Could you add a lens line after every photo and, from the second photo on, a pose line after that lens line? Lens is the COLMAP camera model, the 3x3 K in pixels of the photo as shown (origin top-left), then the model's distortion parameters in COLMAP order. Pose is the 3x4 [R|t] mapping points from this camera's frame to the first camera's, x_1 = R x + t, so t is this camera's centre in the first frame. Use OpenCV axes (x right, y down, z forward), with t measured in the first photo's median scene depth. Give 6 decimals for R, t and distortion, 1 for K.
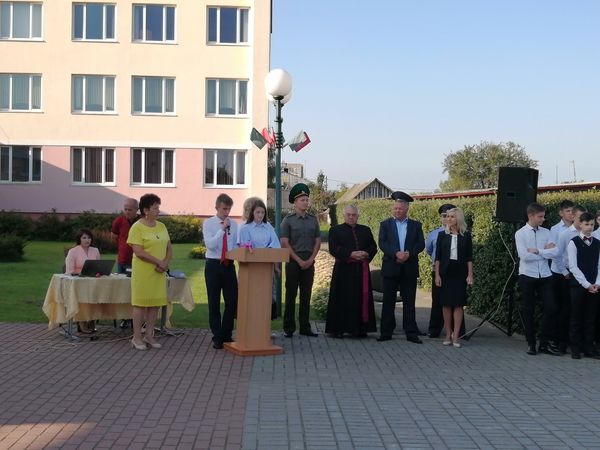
lens RADIAL K [[850.6, 0, 299.9], [0, 850.6, 230.2], [0, 0, 1]] dist [0.056776, 0.000000]
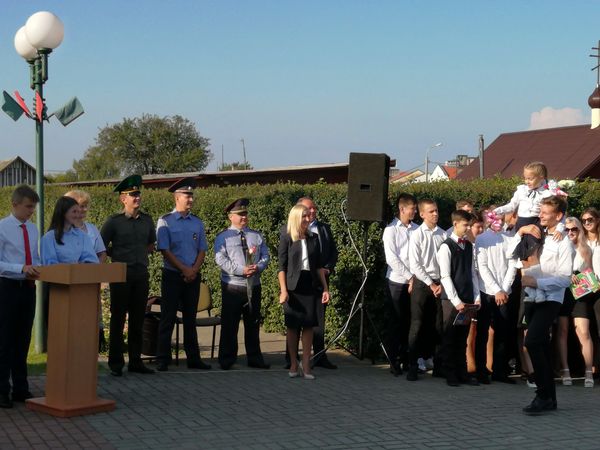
lens RADIAL K [[1030.2, 0, 300.2], [0, 1030.2, 220.1], [0, 0, 1]] dist [-0.037647, 0.000000]
pose [[0.896178, -0.009372, 0.443596, -0.091369], [0.007902, 0.999955, 0.005161, -0.006070], [-0.443625, -0.001120, 0.896212, 0.052279]]
